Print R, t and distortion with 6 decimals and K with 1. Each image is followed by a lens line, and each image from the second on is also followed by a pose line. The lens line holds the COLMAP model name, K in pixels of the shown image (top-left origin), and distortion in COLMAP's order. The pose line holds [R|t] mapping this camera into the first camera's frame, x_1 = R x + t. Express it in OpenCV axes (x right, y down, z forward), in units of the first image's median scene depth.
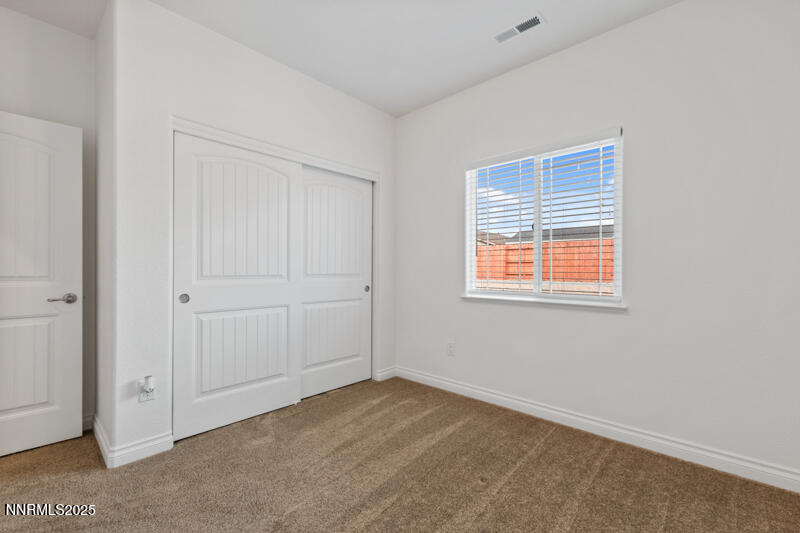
lens RADIAL K [[342.8, 0, 402.1], [0, 342.8, 267.4], [0, 0, 1]] dist [0.001374, 0.000112]
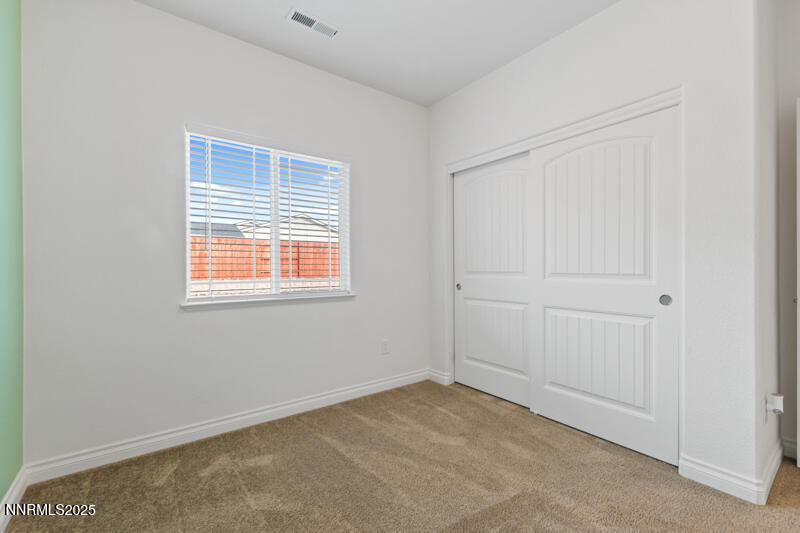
lens RADIAL K [[342.8, 0, 402.1], [0, 342.8, 267.4], [0, 0, 1]] dist [0.001374, 0.000112]
pose [[0.179092, -0.004536, 0.983822, -0.523484], [-0.001803, 0.999986, 0.004939, 0.001244], [-0.983831, -0.002658, 0.179081, 0.492079]]
